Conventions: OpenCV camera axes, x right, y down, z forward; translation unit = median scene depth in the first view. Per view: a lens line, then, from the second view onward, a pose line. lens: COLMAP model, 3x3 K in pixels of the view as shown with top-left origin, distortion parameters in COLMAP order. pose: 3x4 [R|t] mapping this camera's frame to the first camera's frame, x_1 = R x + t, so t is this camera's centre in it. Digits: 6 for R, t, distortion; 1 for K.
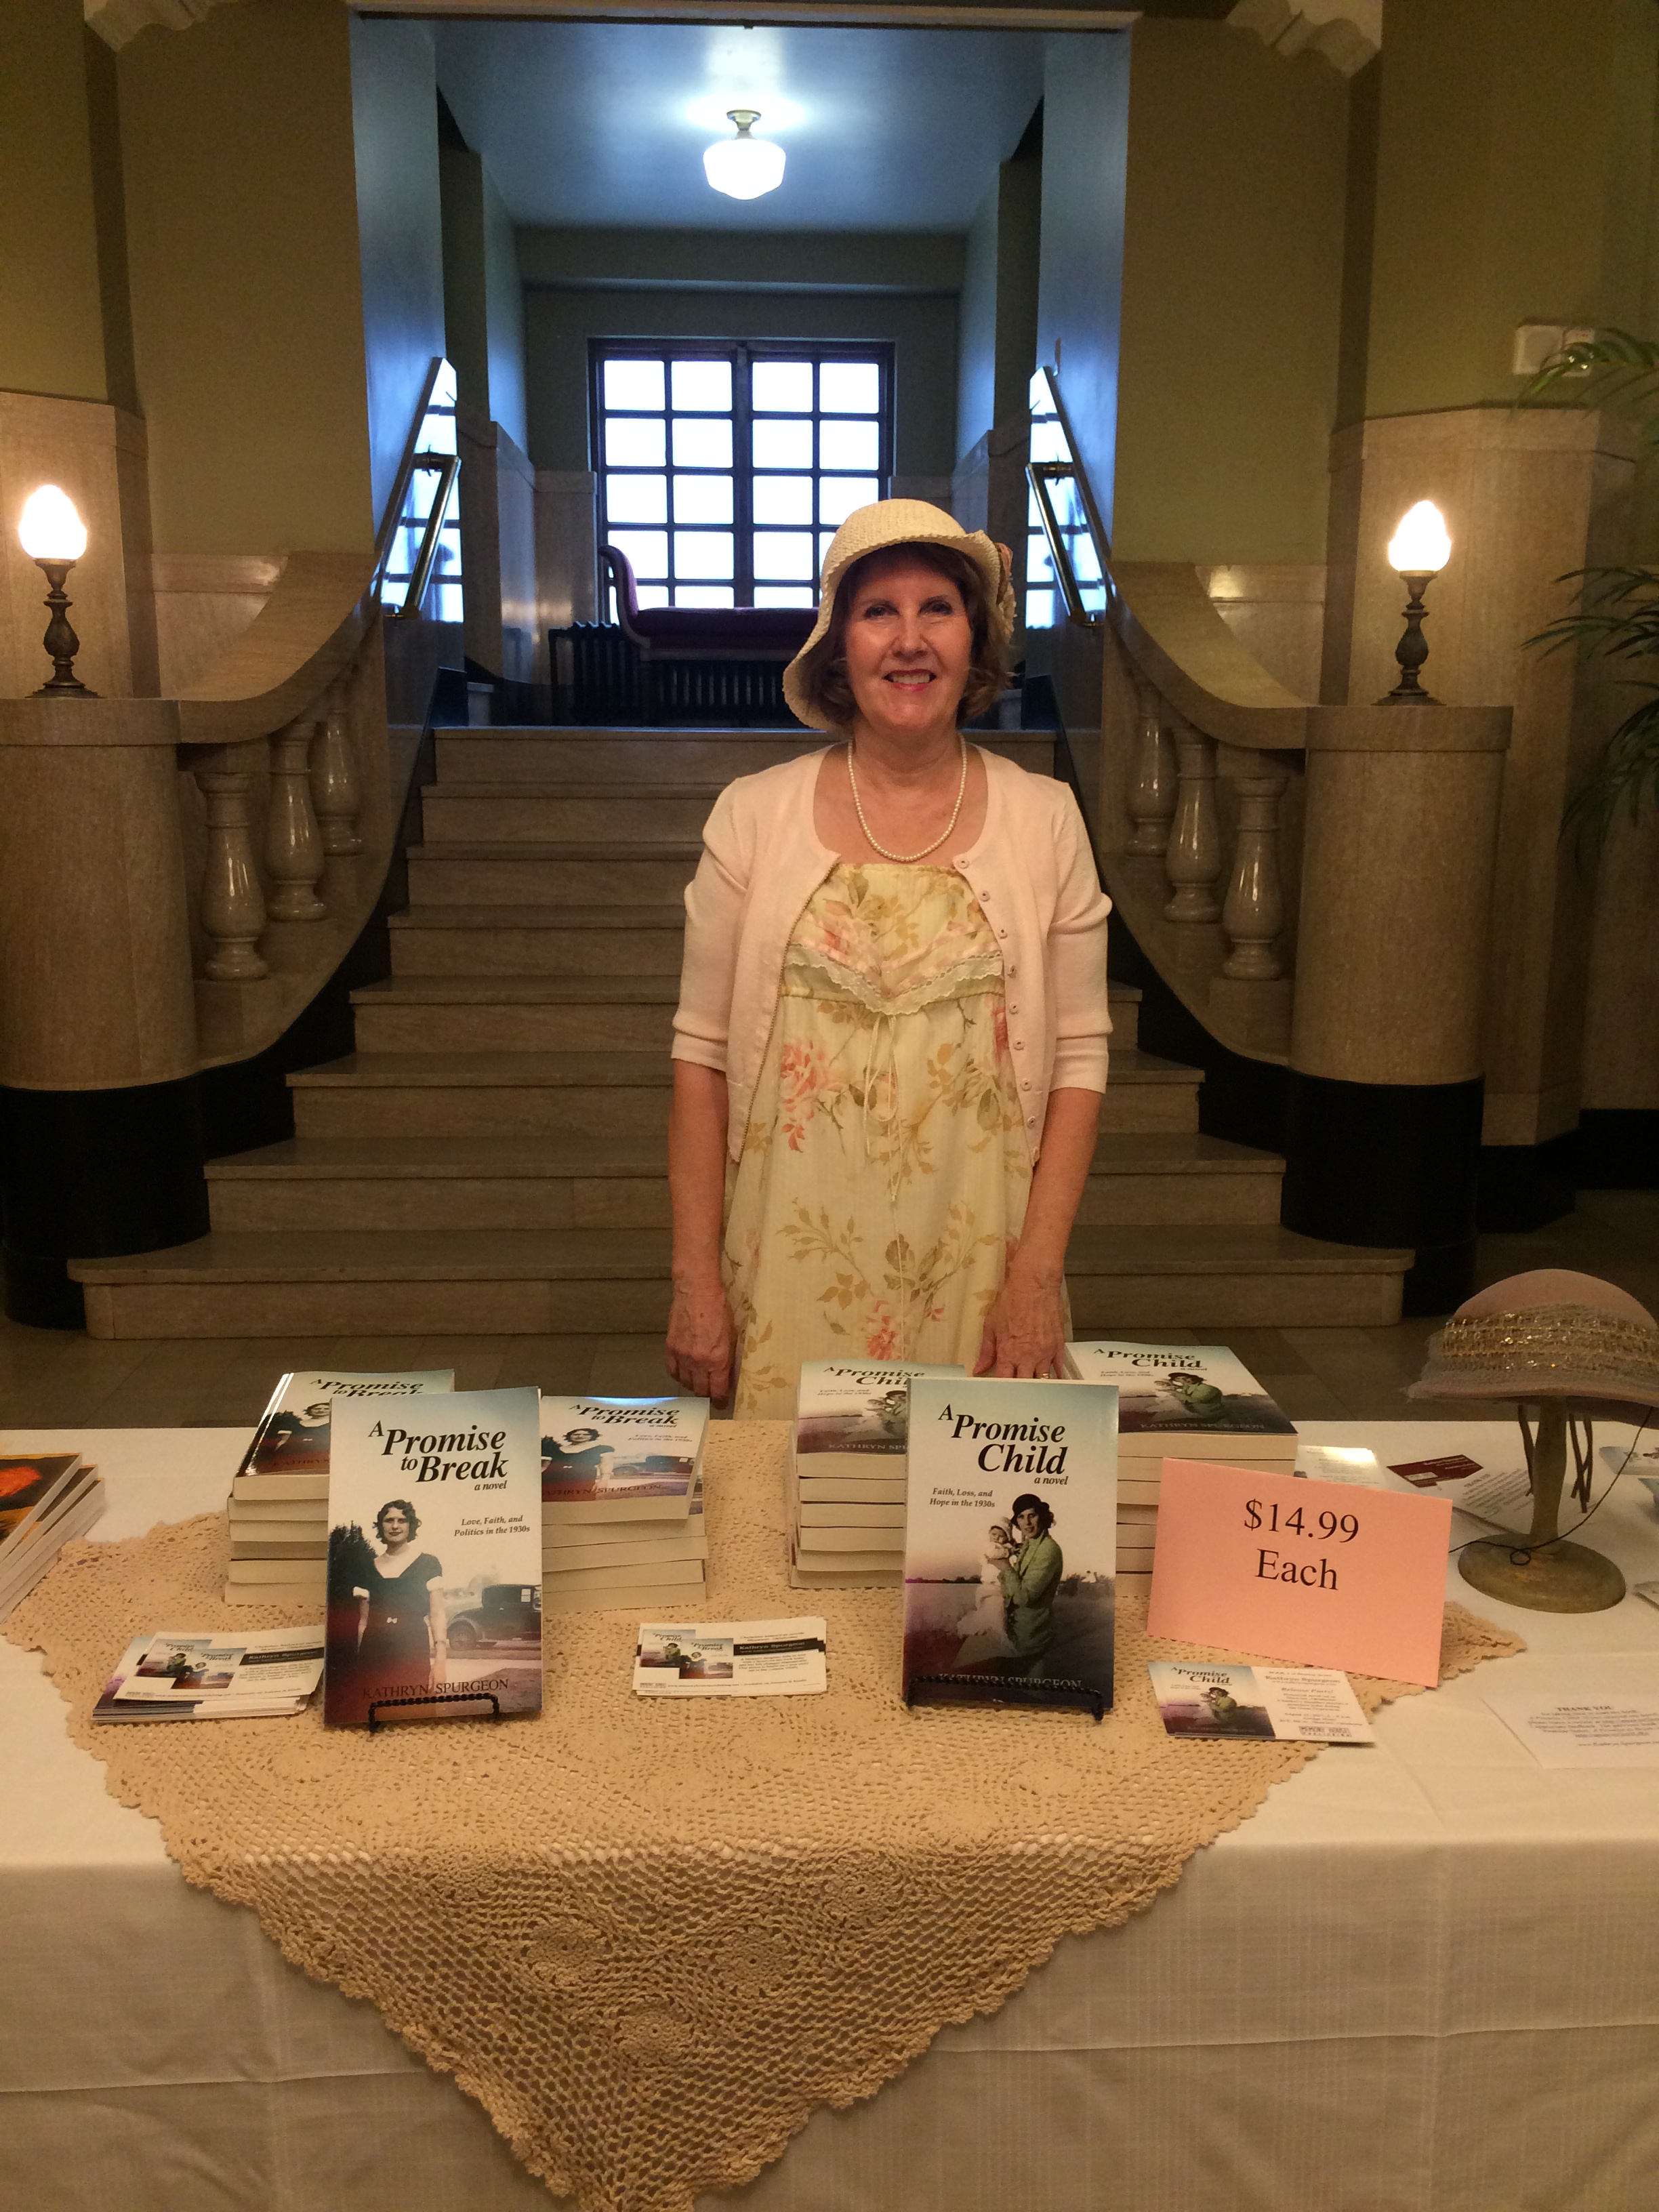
lens RADIAL K [[1918.5, 0, 833.9], [0, 1918.5, 1114.4], [0, 0, 1]] dist [0.087941, -0.048881]
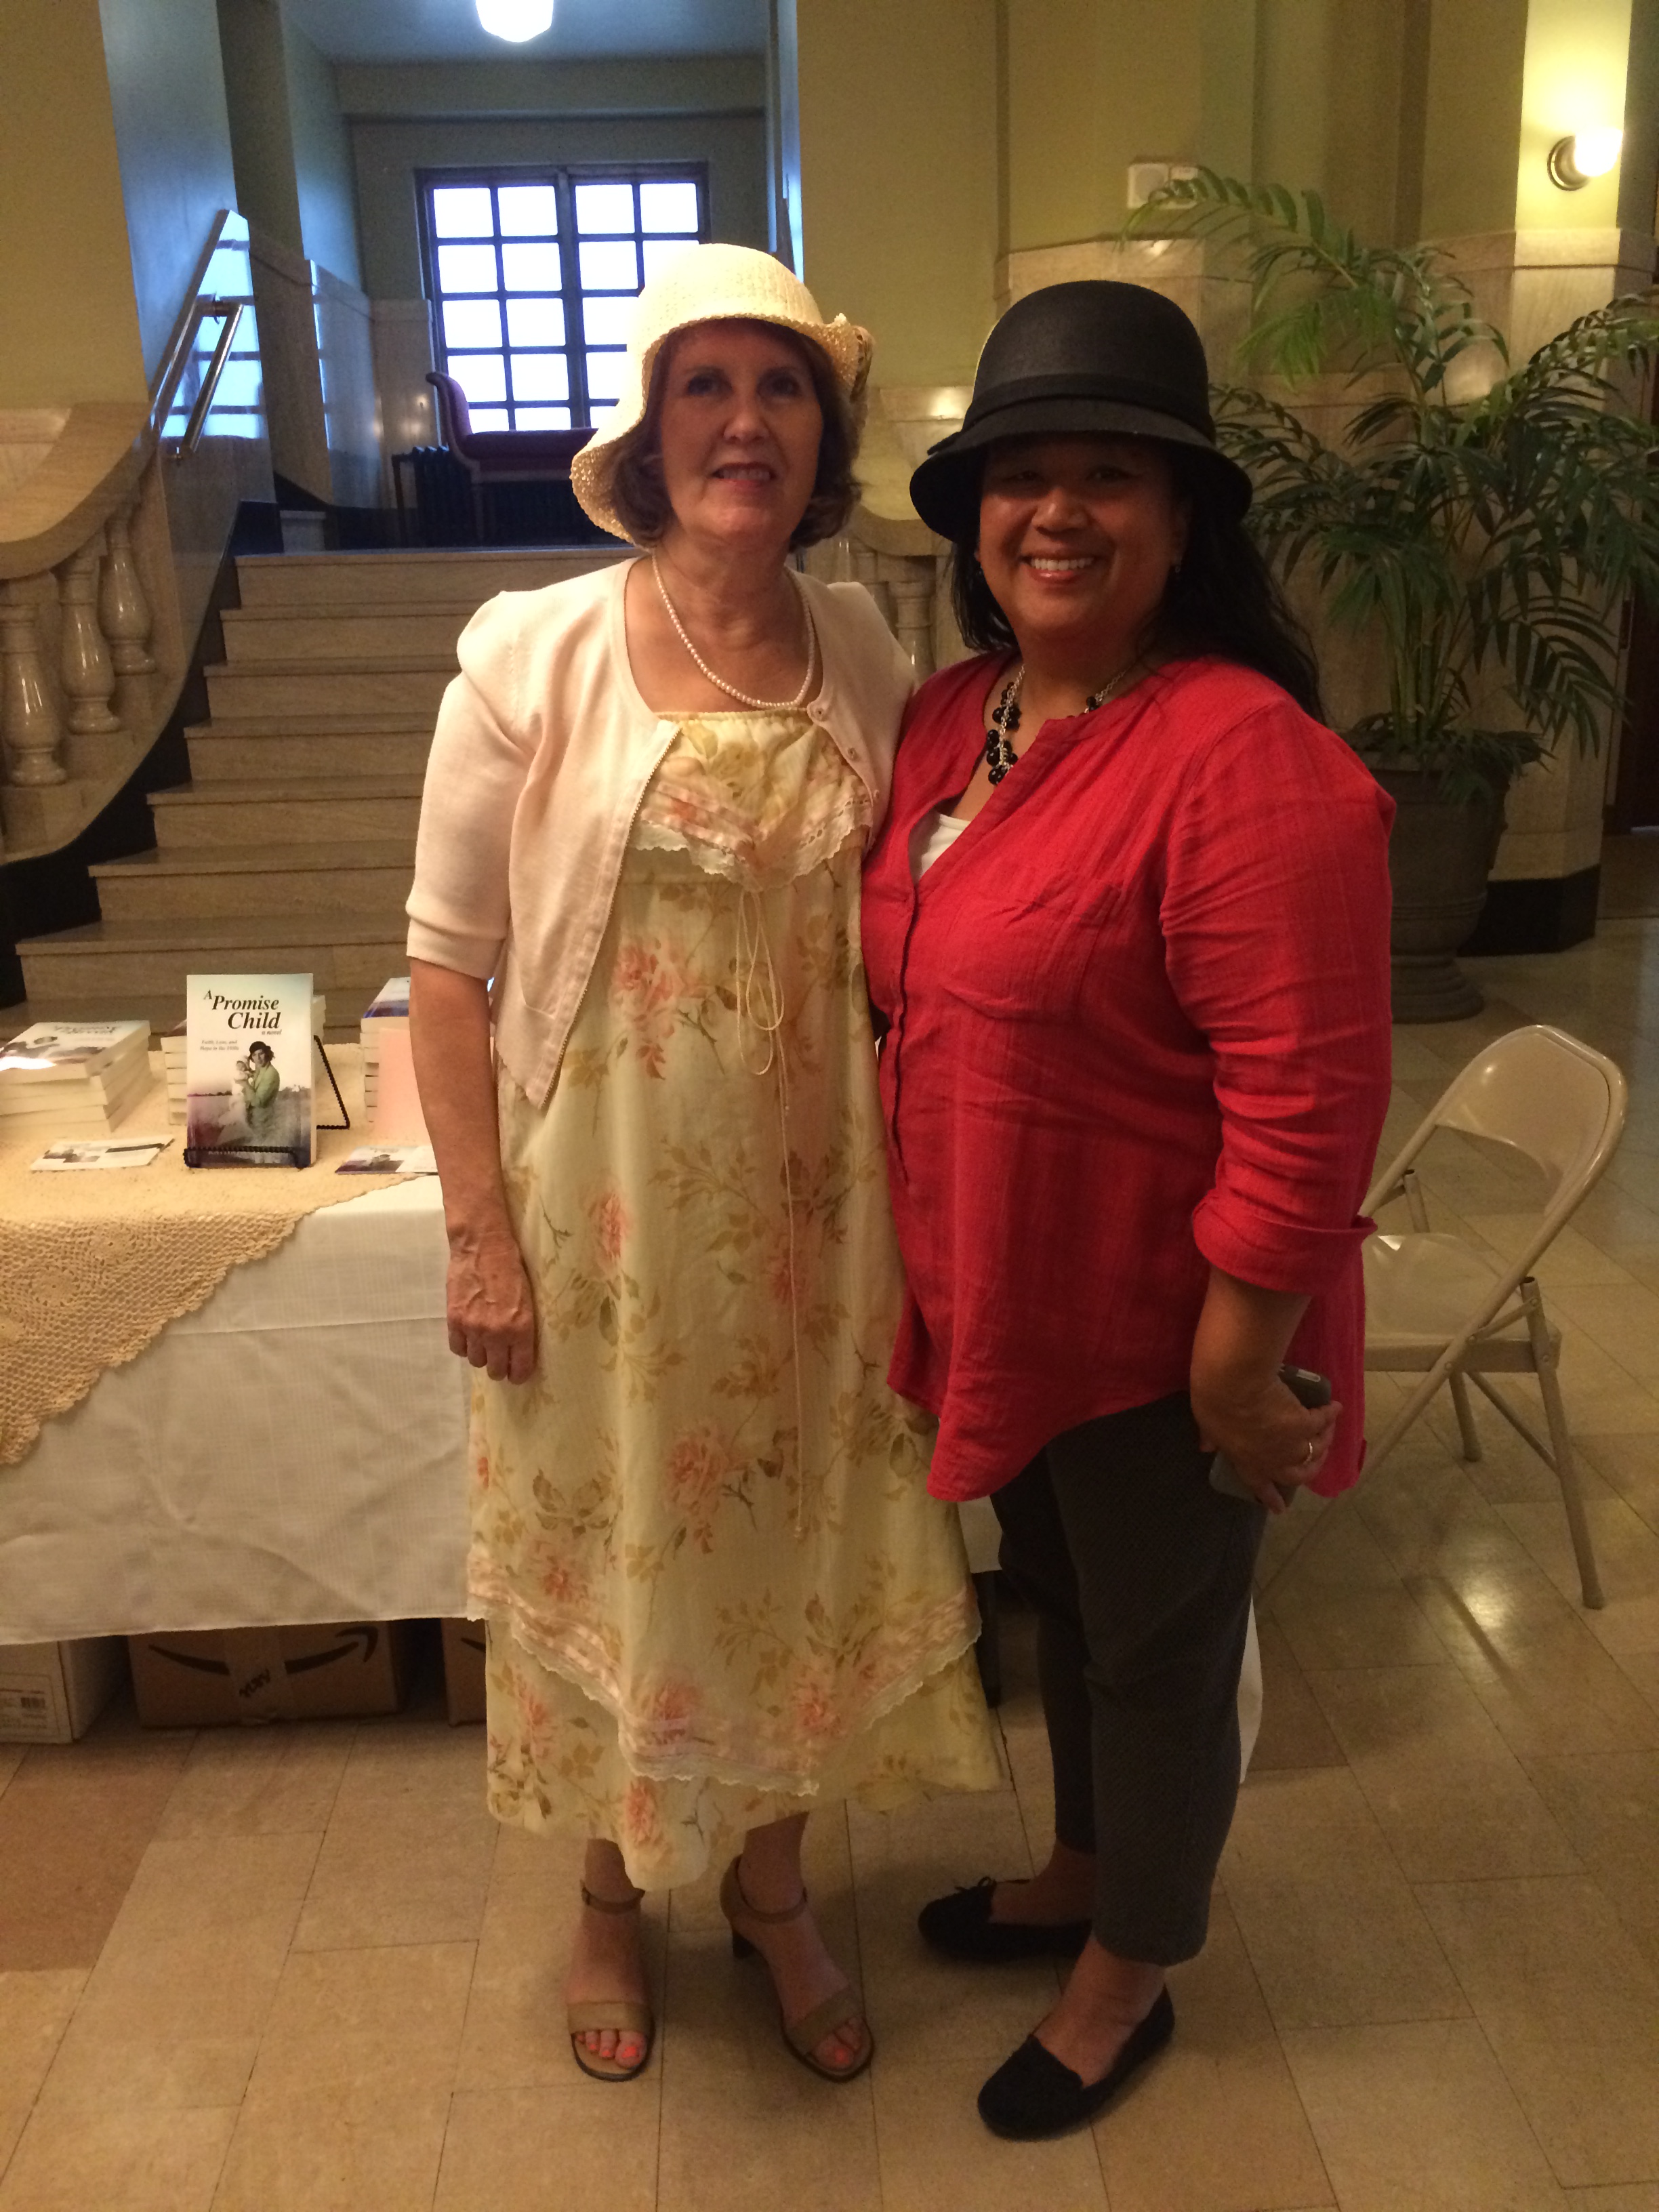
lens RADIAL K [[1918.5, 0, 821.2], [0, 1918.5, 1098.8], [0, 0, 1]] dist [0.087941, -0.048881]
pose [[0.999367, -0.034439, -0.008947, 0.156822], [0.035085, 0.995625, 0.086605, 0.031356], [0.005925, -0.086864, 0.996203, -0.172383]]
